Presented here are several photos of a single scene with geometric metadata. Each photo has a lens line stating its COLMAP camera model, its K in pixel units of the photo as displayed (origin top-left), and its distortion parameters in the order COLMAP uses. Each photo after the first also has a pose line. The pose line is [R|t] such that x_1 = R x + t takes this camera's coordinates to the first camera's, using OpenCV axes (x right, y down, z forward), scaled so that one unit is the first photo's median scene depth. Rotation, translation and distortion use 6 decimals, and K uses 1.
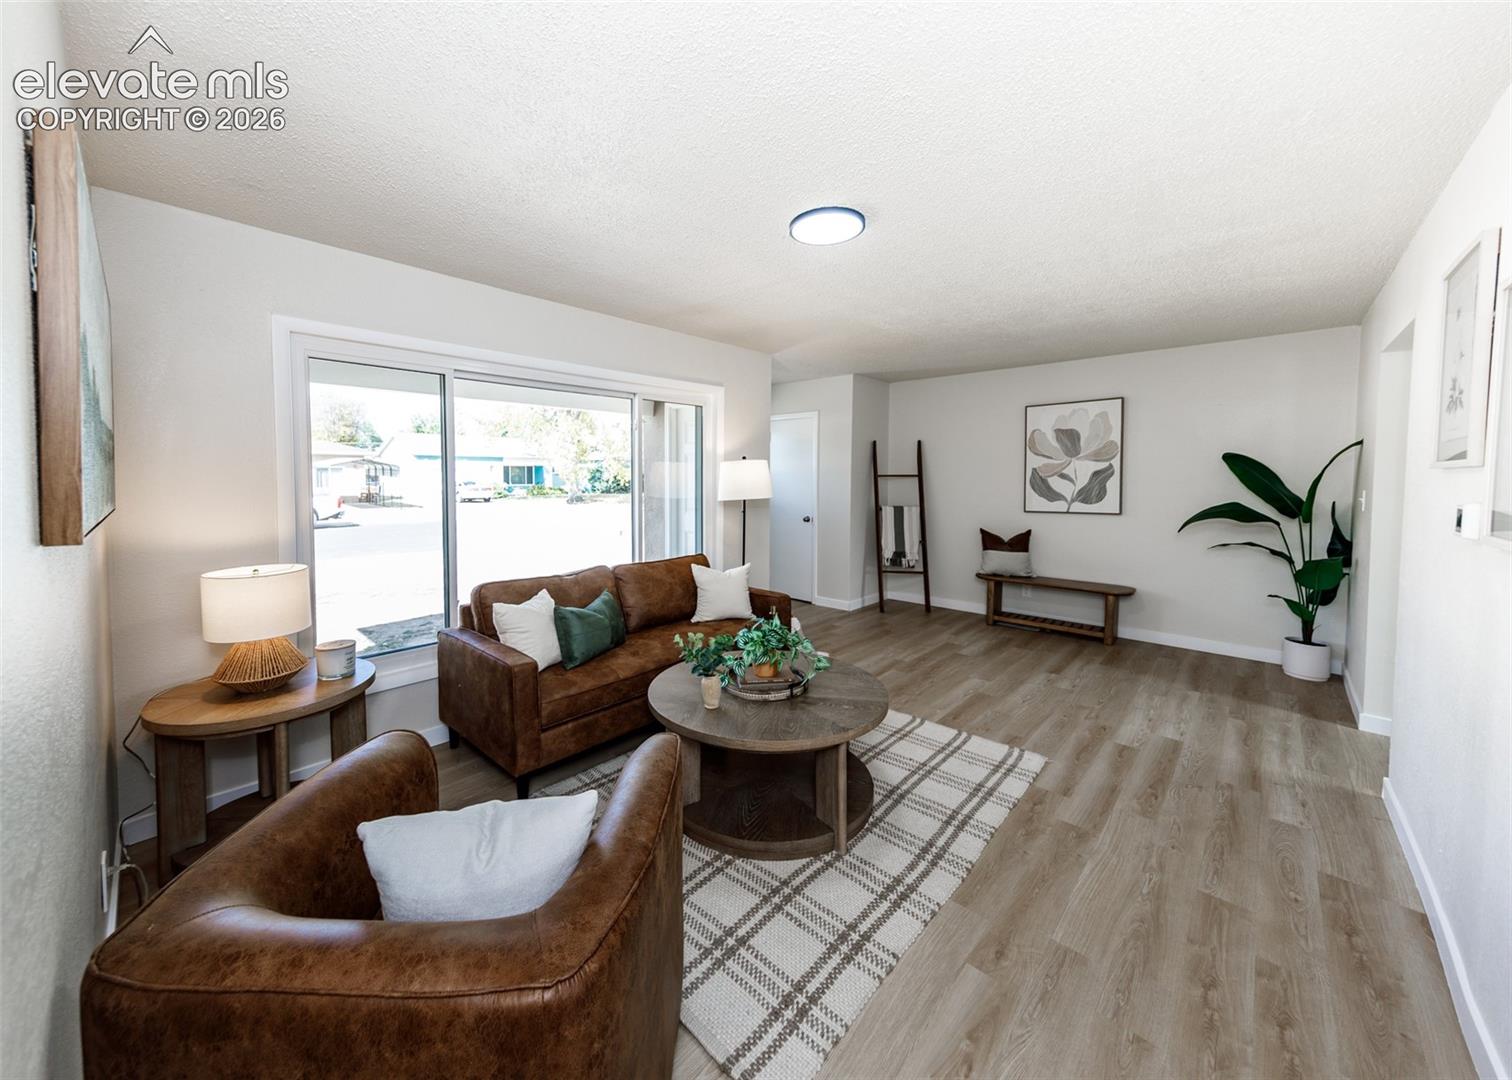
lens RADIAL K [[542.5, 0, 729.9], [0, 542.5, 502.2], [0, 0, 1]] dist [0.001318, 0.000088]
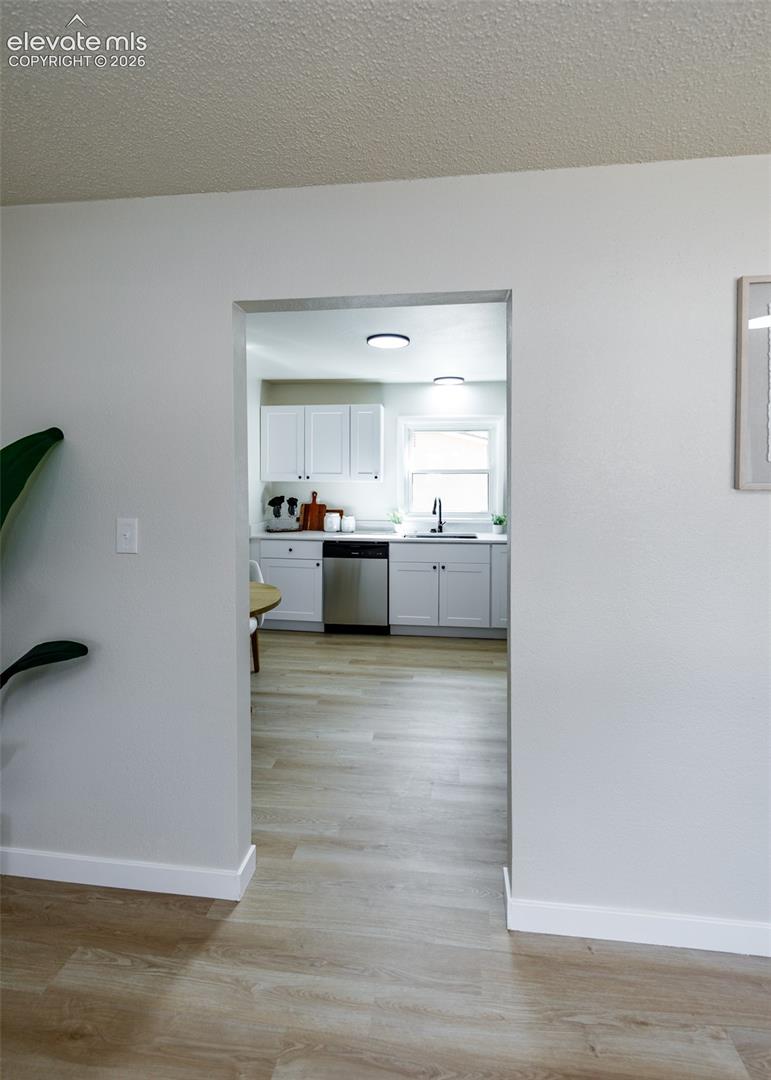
lens RADIAL K [[523.0, 0, 381.4], [0, 523.0, 480.9], [0, 0, 1]] dist [0.000672, -0.001012]
pose [[-0.609903, -0.011264, 0.792396, 0.530940], [0.037217, 0.998389, 0.042837, -0.072027], [-0.791602, 0.055617, -0.608501, 1.087973]]
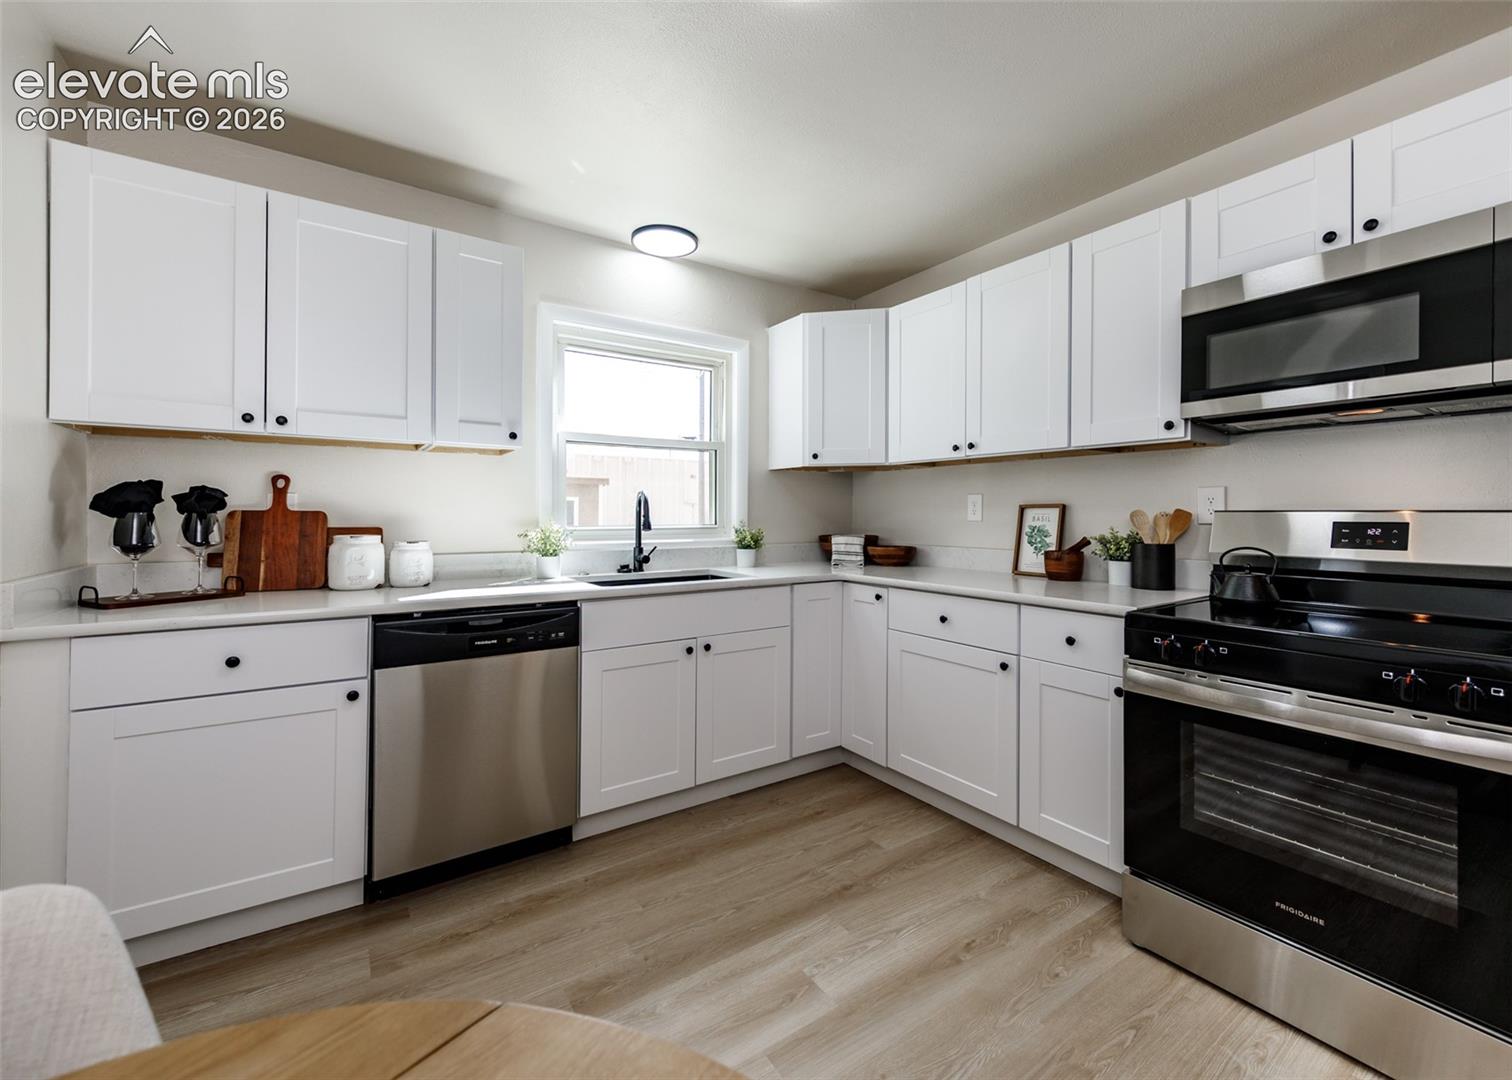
lens RADIAL K [[629.3, 0, 765.4], [0, 629.3, 515.9], [0, 0, 1]] dist [0.001861, 0.000221]
pose [[-0.982352, -0.005260, 0.186966, 1.331645], [0.004810, 0.998563, 0.053368, 0.034171], [-0.186978, 0.053326, -0.980916, 0.813350]]
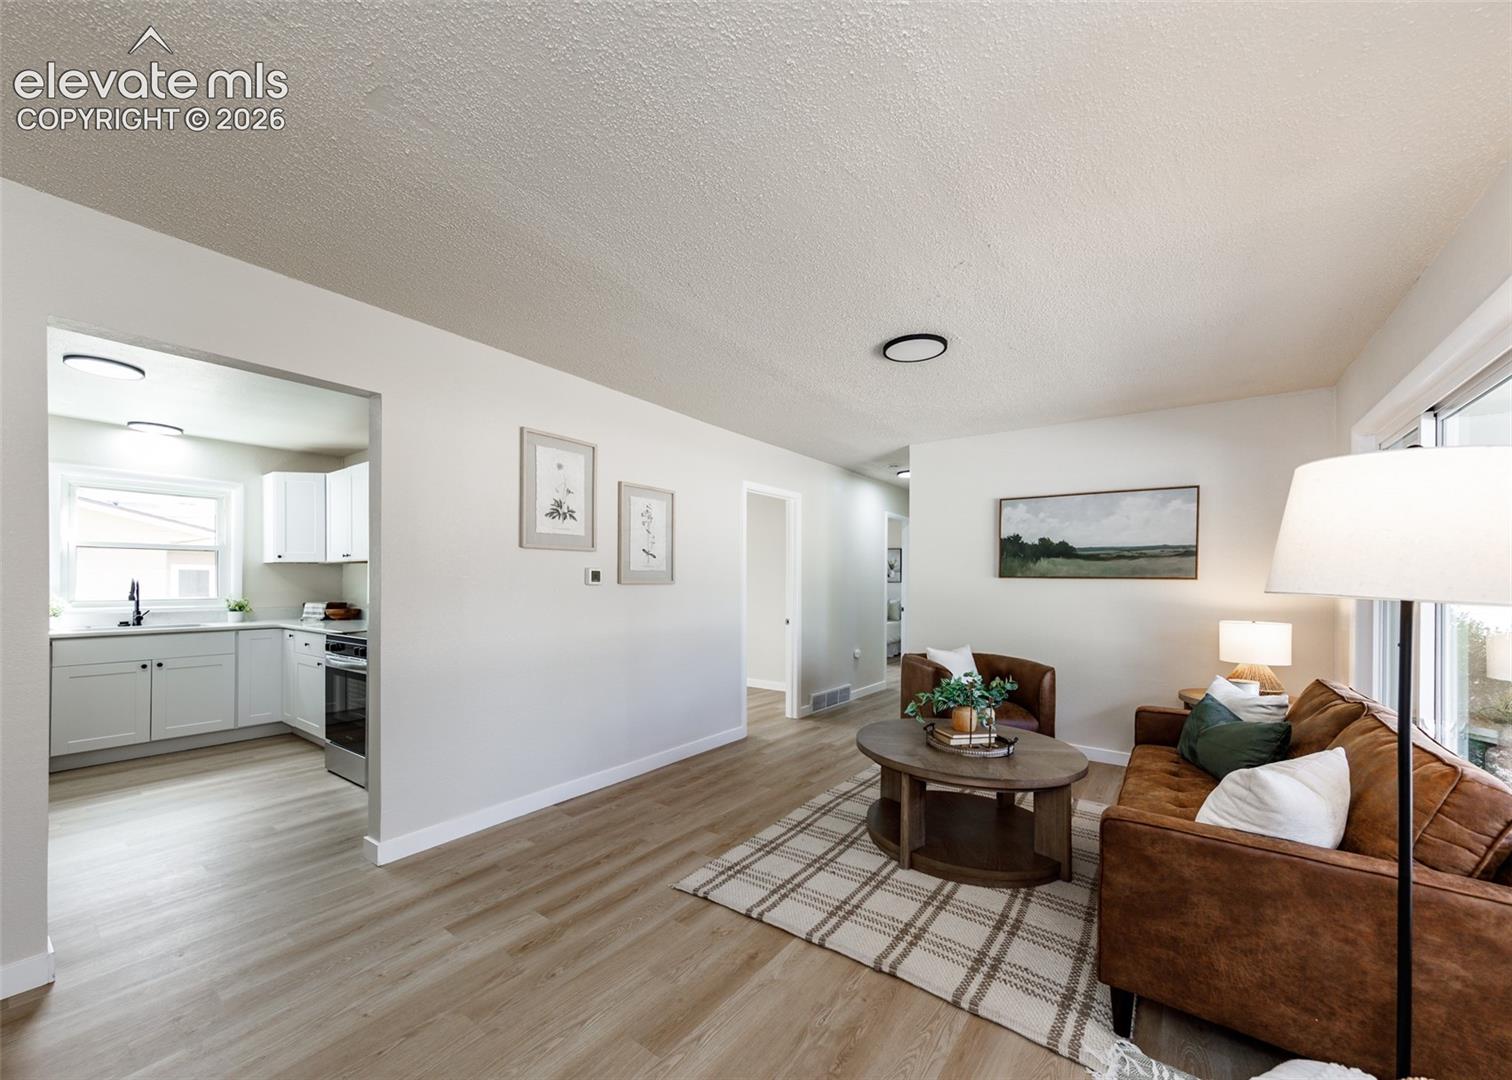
lens RADIAL K [[587.3, 0, 753.3], [0, 587.3, 581.1], [0, 0, 1]] dist [0.002360, -0.000516]
pose [[-0.988900, -0.007292, -0.148400, 0.485146], [-0.014442, 0.998783, 0.047158, -0.028030], [0.147876, 0.048778, -0.987802, 1.517403]]
